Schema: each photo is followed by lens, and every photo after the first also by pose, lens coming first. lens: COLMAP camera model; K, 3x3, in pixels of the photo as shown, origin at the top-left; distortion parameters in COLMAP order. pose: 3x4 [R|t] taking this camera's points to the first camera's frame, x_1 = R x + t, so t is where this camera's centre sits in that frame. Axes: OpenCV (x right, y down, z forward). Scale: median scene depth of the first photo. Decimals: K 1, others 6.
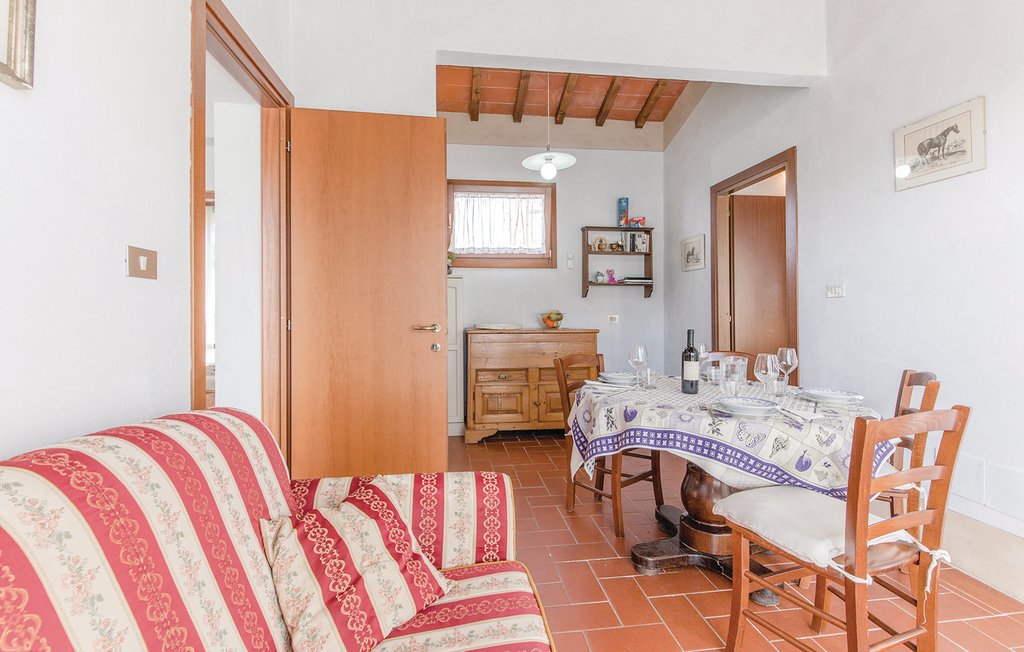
lens RADIAL K [[477.3, 0, 514.5], [0, 477.3, 318.5], [0, 0, 1]] dist [0.002430, 0.000299]
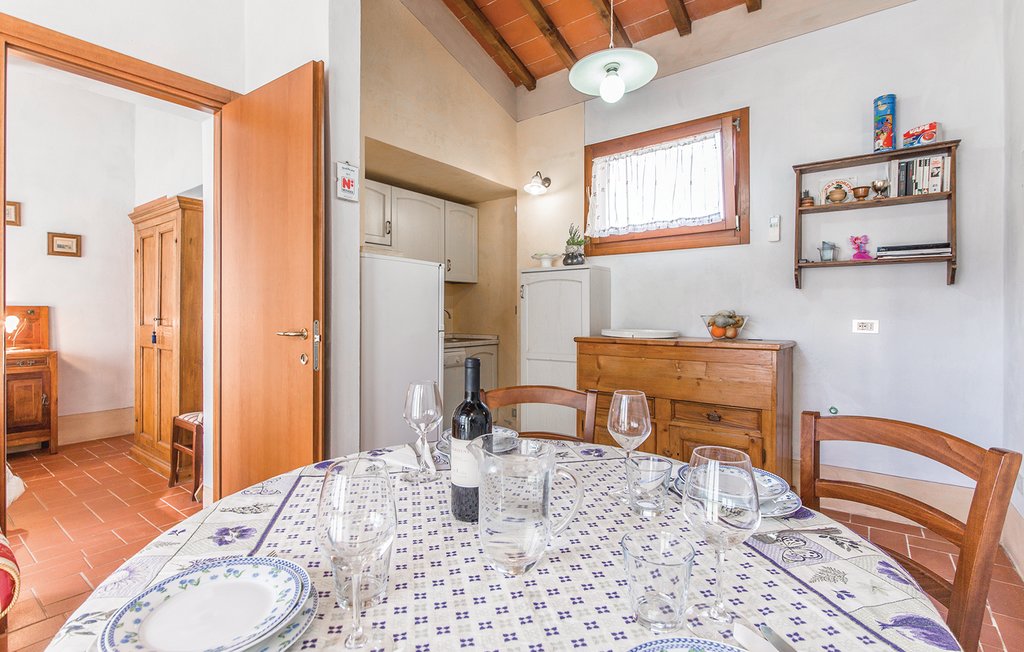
lens RADIAL K [[477.3, 0, 511.3], [0, 477.3, 320.1], [0, 0, 1]] dist [0.002430, 0.000299]
pose [[0.710457, 0.013799, -0.703606, 0.310068], [-0.010469, 0.999904, 0.009039, -0.007046], [0.703663, 0.000944, 0.710533, 0.336083]]
